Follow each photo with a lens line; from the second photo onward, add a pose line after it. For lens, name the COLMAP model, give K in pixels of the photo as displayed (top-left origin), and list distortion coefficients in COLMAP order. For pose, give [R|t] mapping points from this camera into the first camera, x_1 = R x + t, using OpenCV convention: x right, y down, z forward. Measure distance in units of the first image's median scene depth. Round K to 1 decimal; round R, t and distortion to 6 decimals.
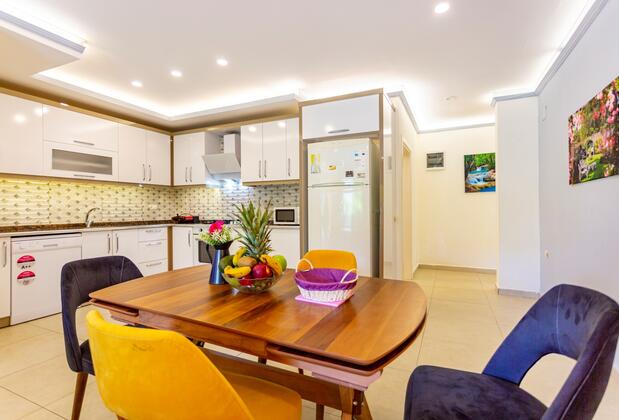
lens RADIAL K [[303.0, 0, 309.5], [0, 303.0, 210.0], [0, 0, 1]] dist [-0.040887, 0.010406]
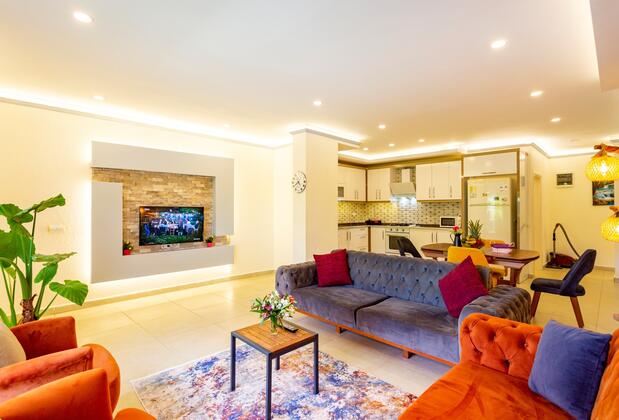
lens RADIAL K [[303.0, 0, 309.5], [0, 303.0, 210.0], [0, 0, 1]] dist [-0.040887, 0.010406]
pose [[0.937177, 0.008383, -0.348755, -0.208014], [-0.009318, 0.999956, -0.001003, -0.034833], [0.348731, 0.004190, 0.937214, -0.730179]]
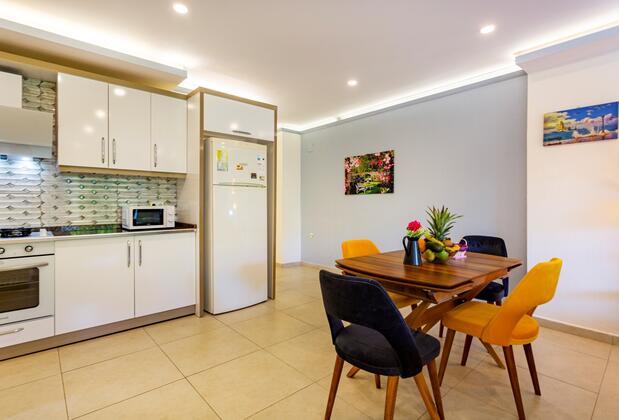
lens RADIAL K [[303.0, 0, 309.5], [0, 303.0, 210.0], [0, 0, 1]] dist [-0.040887, 0.010406]
pose [[0.384671, -0.008850, 0.923012, -0.613547], [0.000639, 0.999956, 0.009322, -0.006153], [-0.923054, -0.002996, 0.384659, 0.320161]]
